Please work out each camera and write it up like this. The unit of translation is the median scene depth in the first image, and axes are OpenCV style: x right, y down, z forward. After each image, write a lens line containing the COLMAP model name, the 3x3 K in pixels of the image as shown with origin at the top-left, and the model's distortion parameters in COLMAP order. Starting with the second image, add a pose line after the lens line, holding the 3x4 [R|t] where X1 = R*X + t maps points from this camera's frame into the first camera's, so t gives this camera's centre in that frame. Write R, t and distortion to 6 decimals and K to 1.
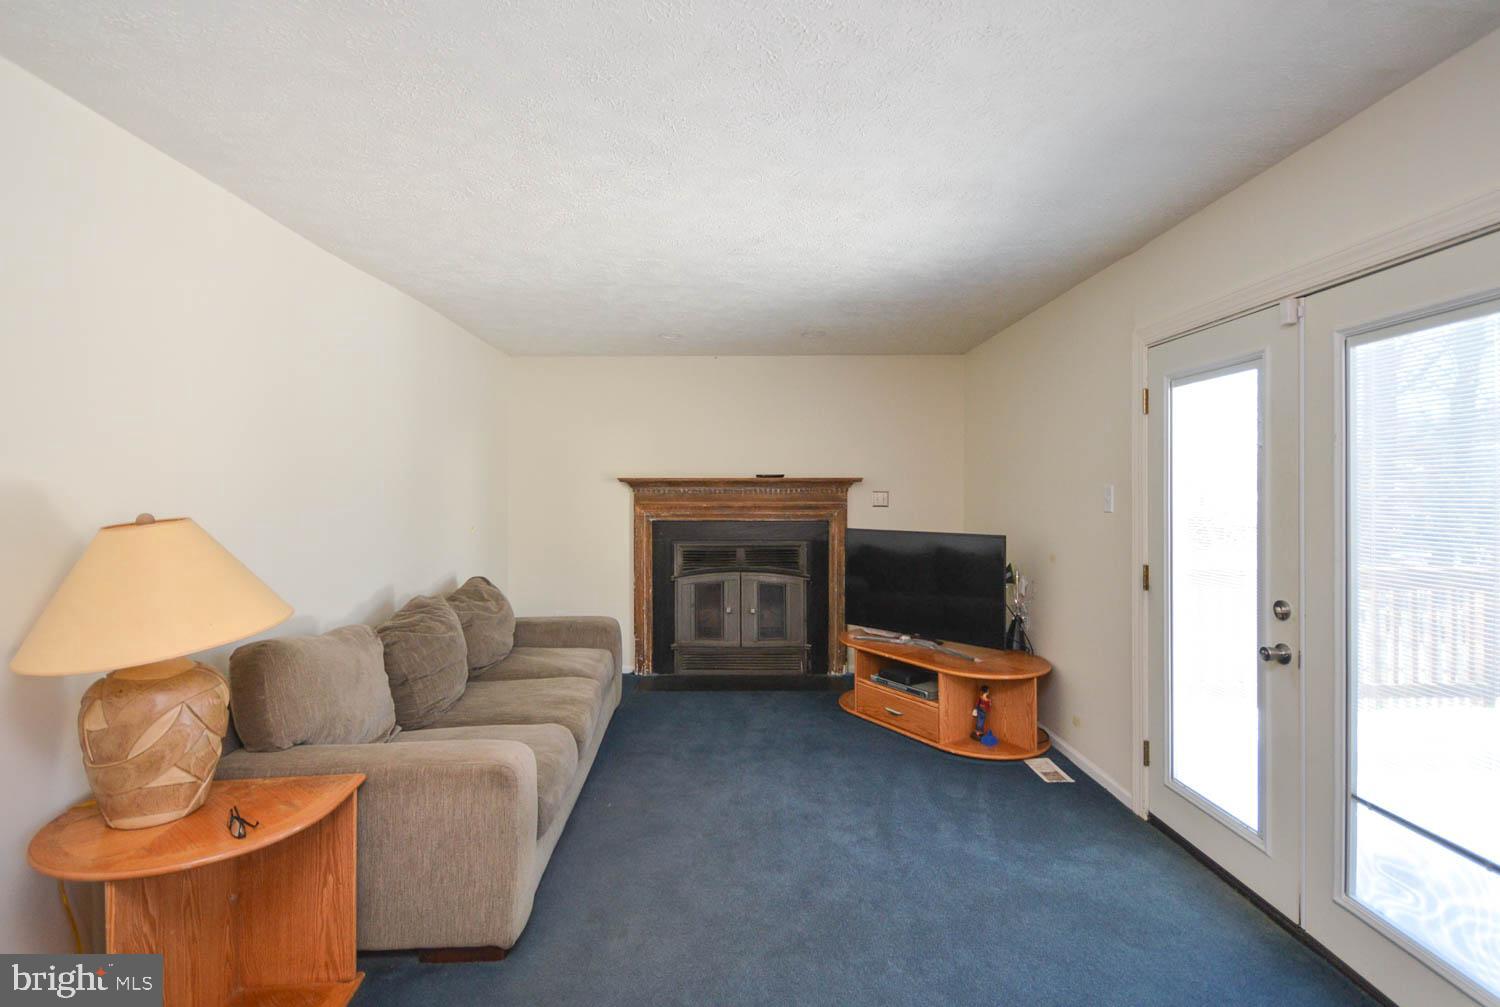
lens RADIAL K [[683.7, 0, 734.6], [0, 683.7, 497.6], [0, 0, 1]] dist [0.002424, -0.000028]
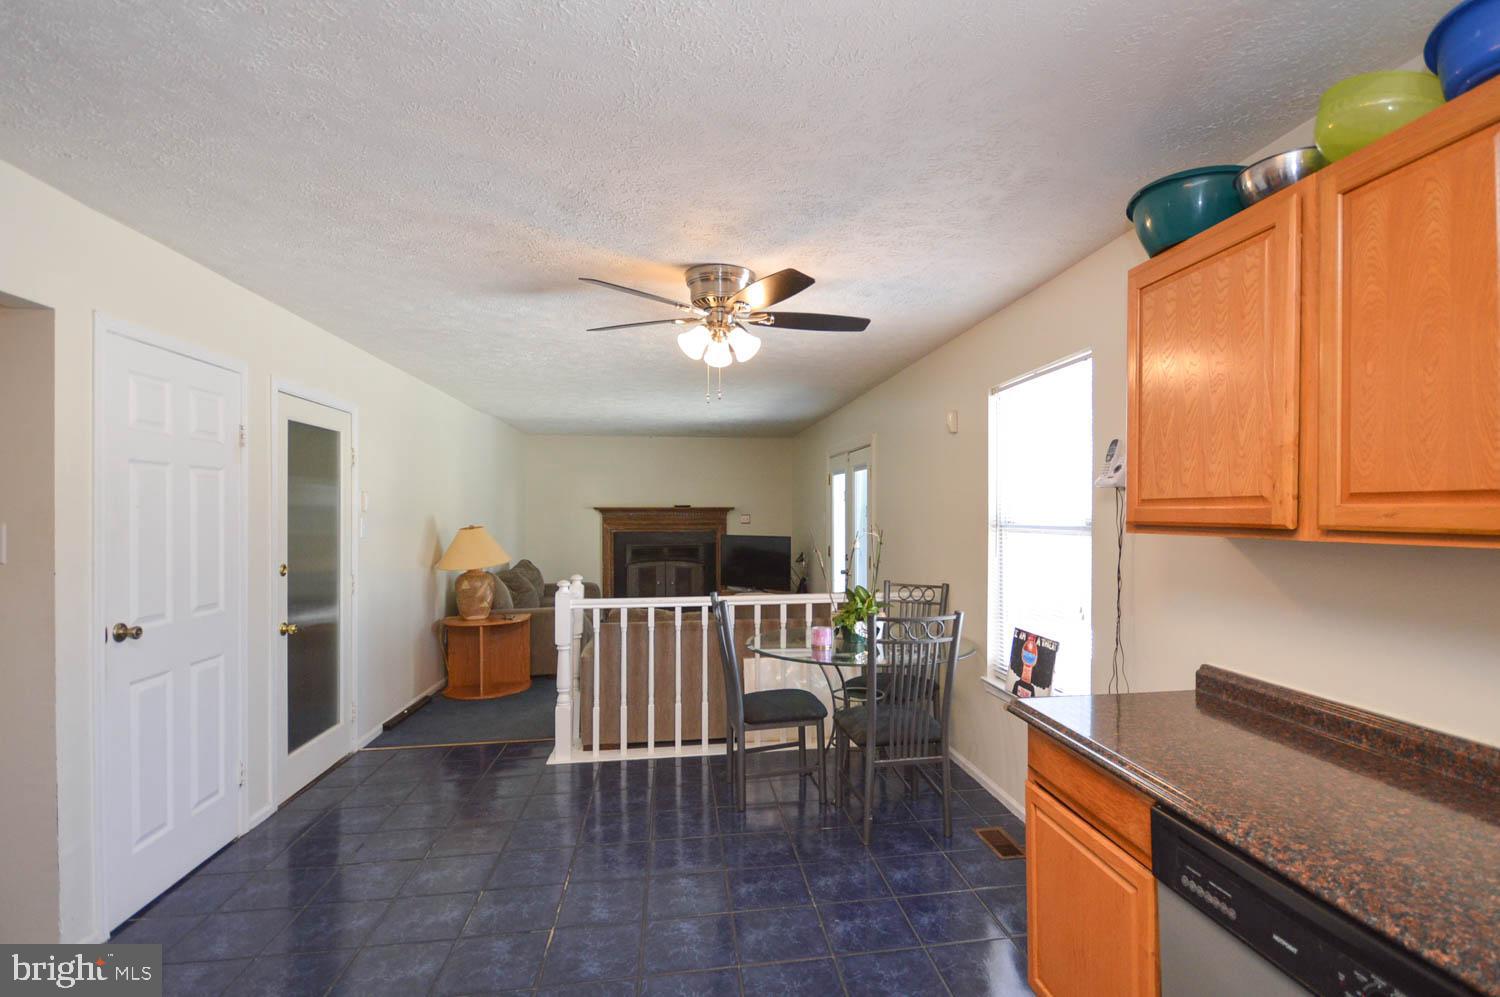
lens RADIAL K [[720.1, 0, 790.4], [0, 720.1, 511.8], [0, 0, 1]] dist [-0.001670, -0.001178]
pose [[0.986033, -0.001843, 0.166538, 0.018213], [0.002883, 0.999978, -0.006002, -0.005174], [-0.166523, 0.006398, 0.986017, -0.890274]]
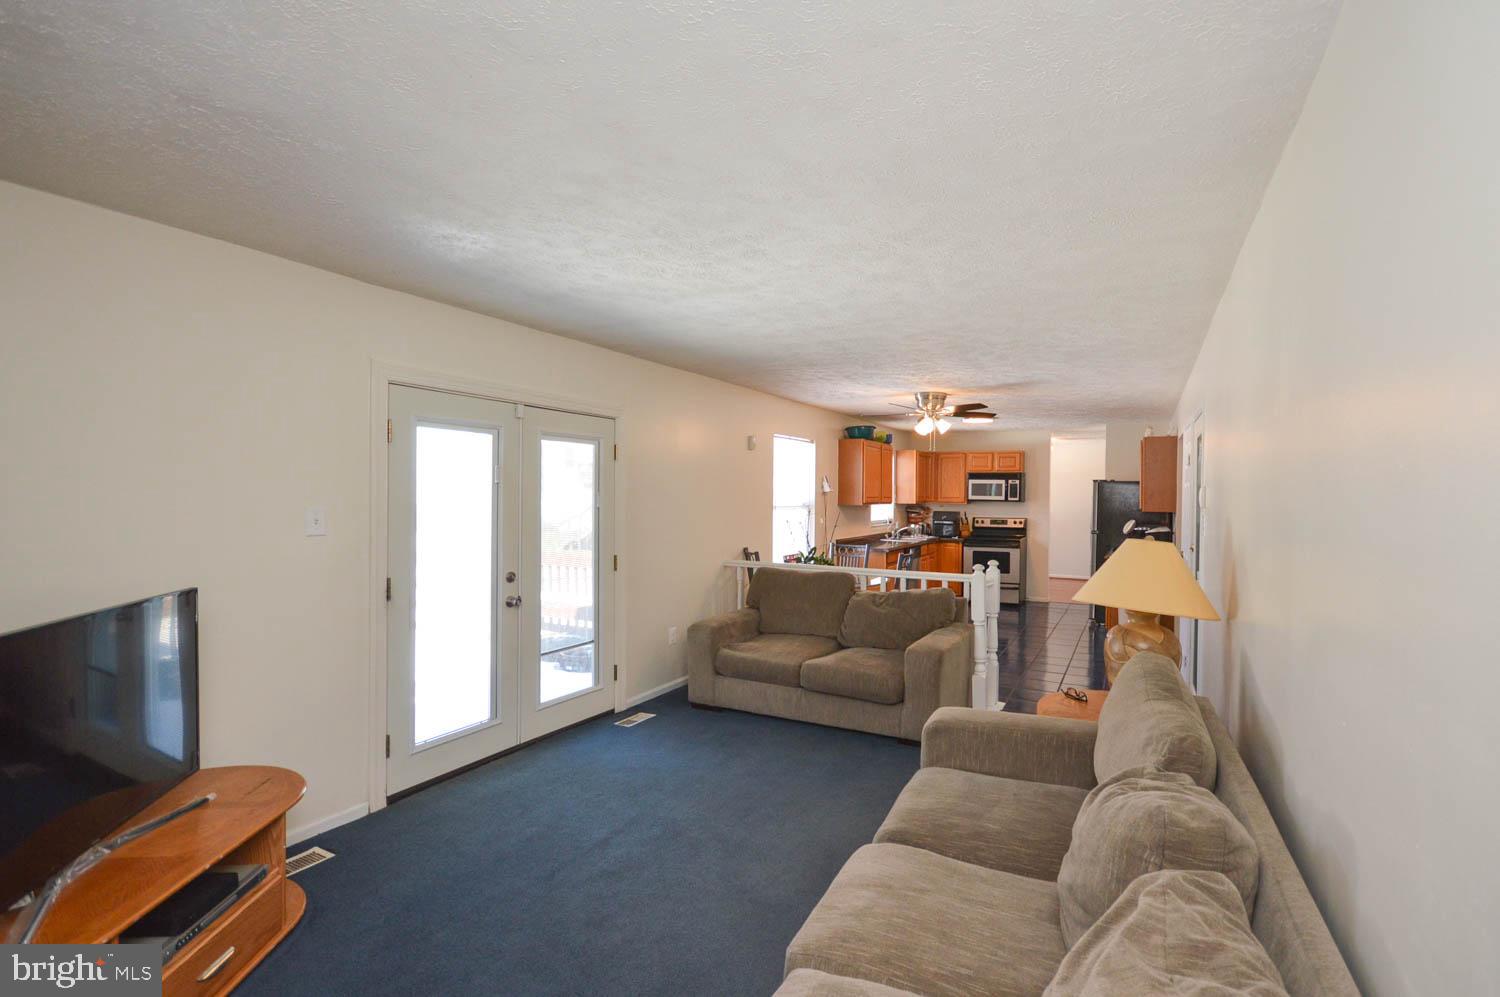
lens RADIAL K [[676.6, 0, 765.5], [0, 676.6, 491.3], [0, 0, 1]] dist [0.000453, -0.004199]
pose [[-0.876278, -0.009344, 0.481715, -0.280430], [-0.008864, 0.999955, 0.003273, -0.030981], [-0.481724, -0.001402, -0.876322, 0.998598]]
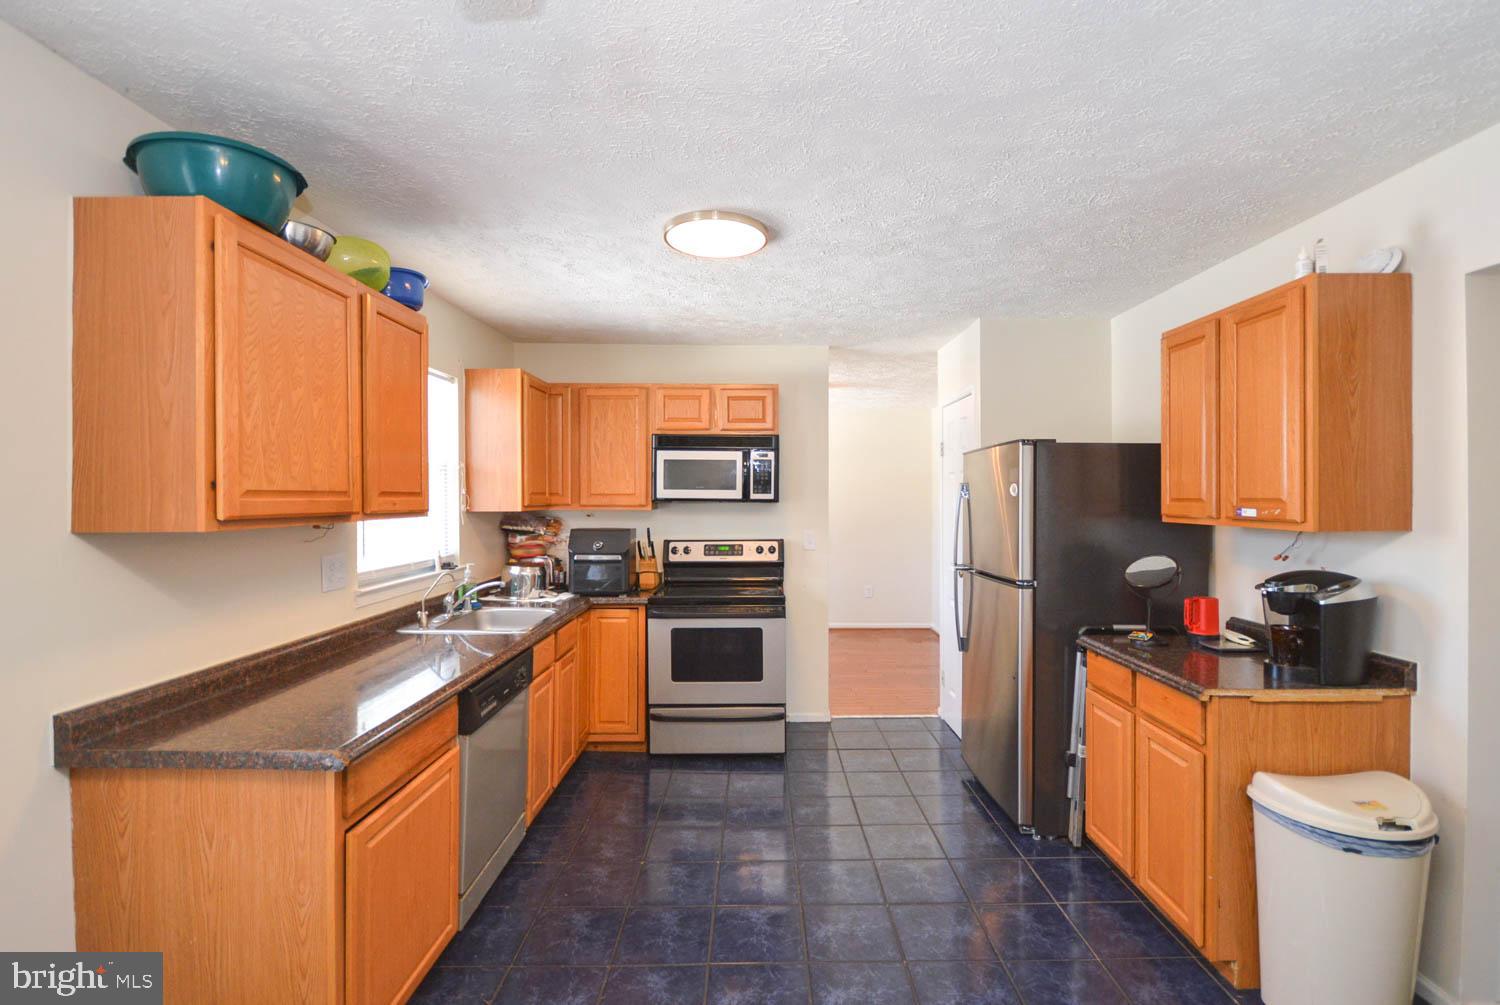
lens RADIAL K [[683.7, 0, 764.0], [0, 683.7, 496.5], [0, 0, 1]] dist [0.002424, -0.000028]
pose [[-0.999689, -0.003587, -0.024659, 0.035945], [-0.003718, 0.999979, 0.005271, -0.013829], [0.024640, 0.005361, -0.999682, -0.168671]]
